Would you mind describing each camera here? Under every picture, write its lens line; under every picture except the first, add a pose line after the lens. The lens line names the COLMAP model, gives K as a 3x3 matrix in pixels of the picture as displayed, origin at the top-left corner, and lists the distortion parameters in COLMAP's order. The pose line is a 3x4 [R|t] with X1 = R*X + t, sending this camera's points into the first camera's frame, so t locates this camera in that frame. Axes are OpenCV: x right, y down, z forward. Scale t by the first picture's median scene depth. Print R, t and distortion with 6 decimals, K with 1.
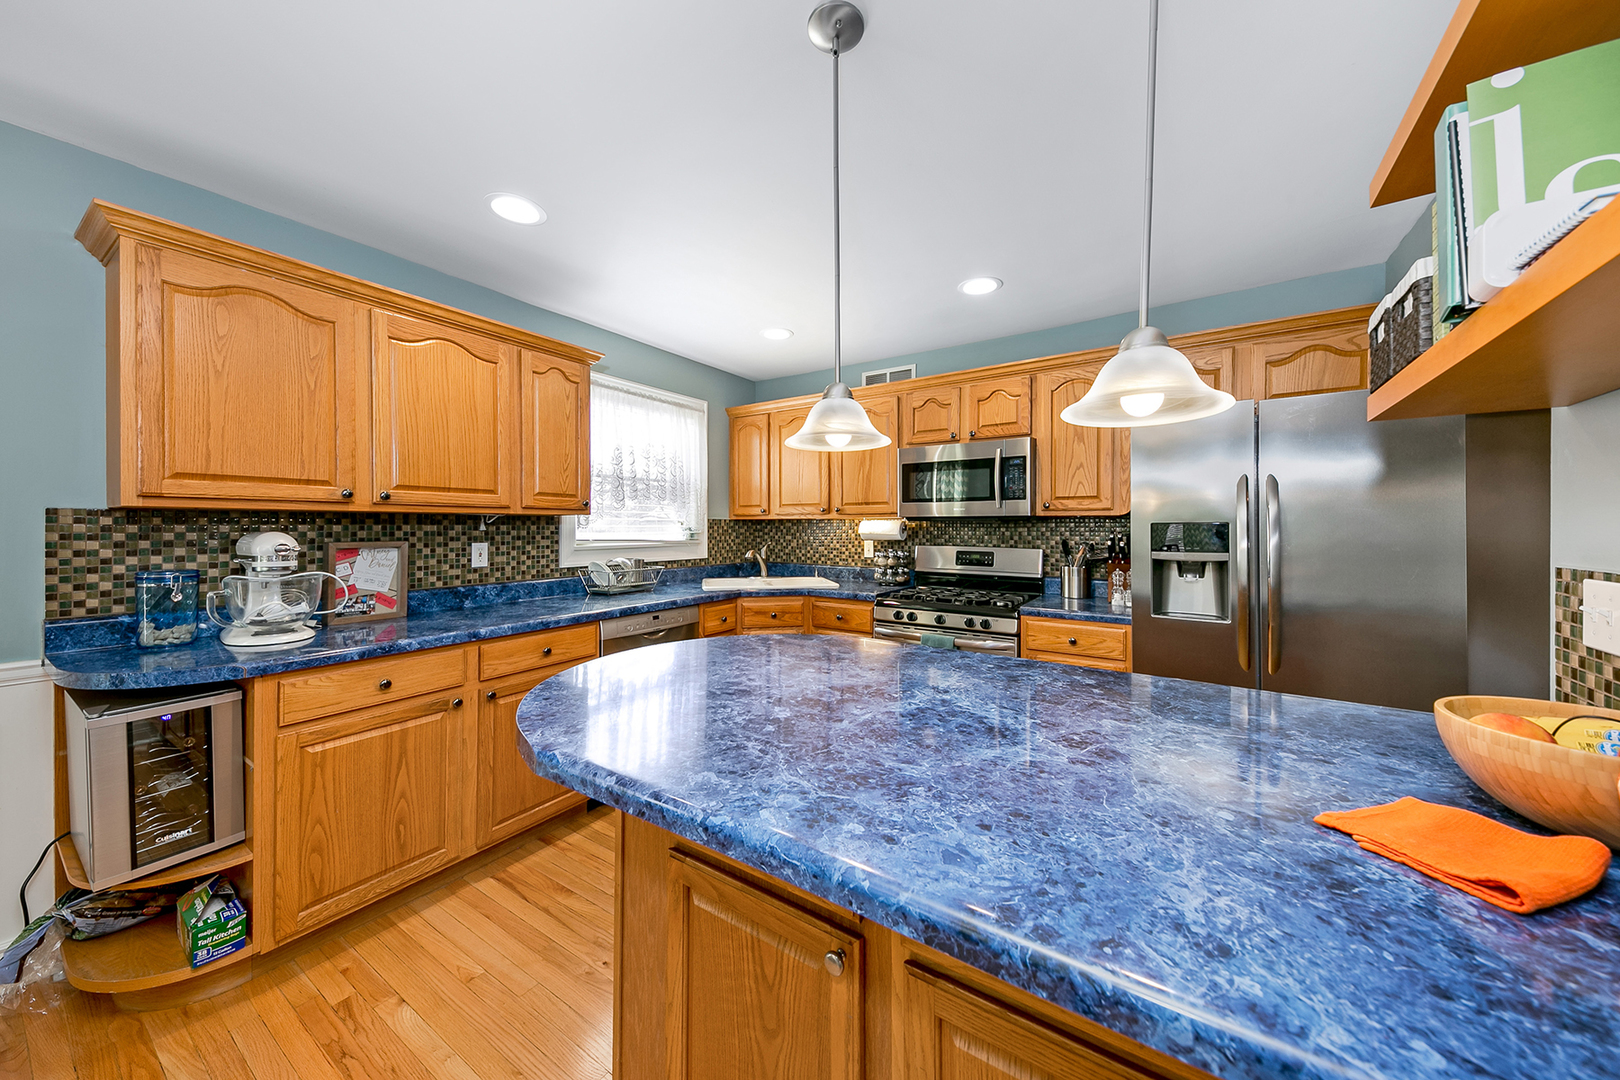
lens RADIAL K [[541.4, 0, 819.3], [0, 541.4, 525.6], [0, 0, 1]] dist [0.045037, -0.007253]
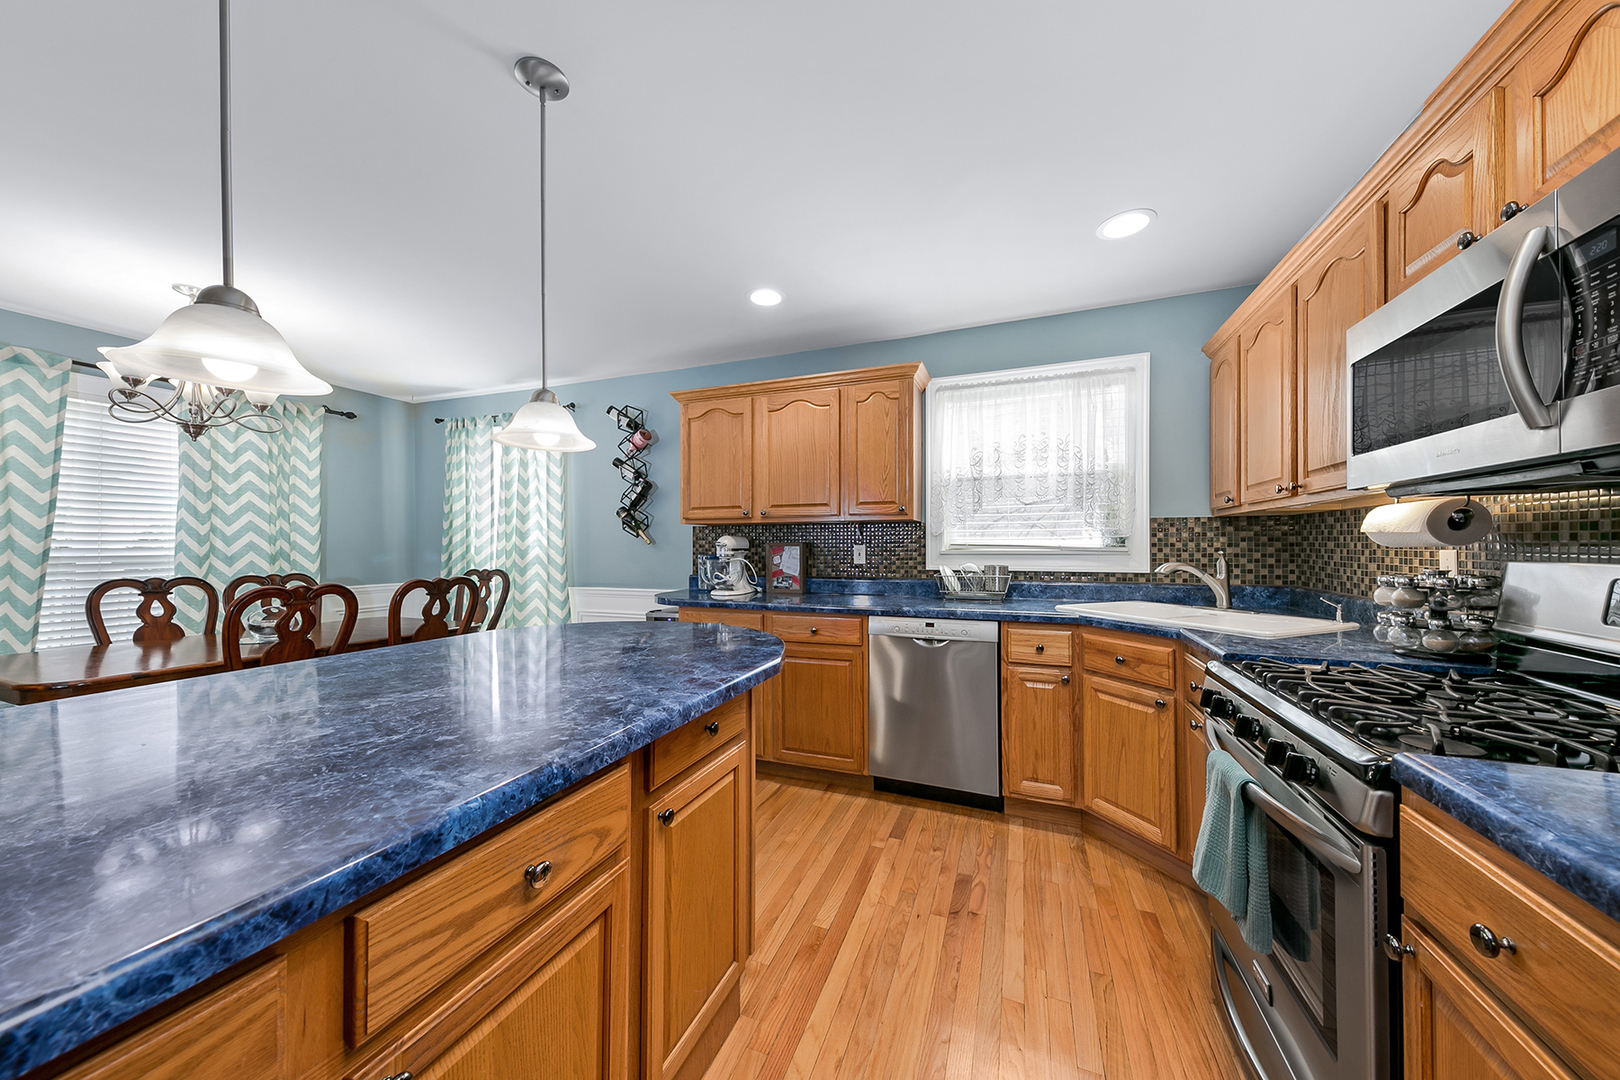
lens RADIAL K [[552.4, 0, 818.1], [0, 552.4, 545.6], [0, 0, 1]] dist [0.028576, -0.007804]
pose [[0.213719, -0.001476, -0.976894, 0.492865], [0.005422, 0.999985, -0.000325, 0.025731], [0.976880, -0.005227, 0.213724, 0.502929]]
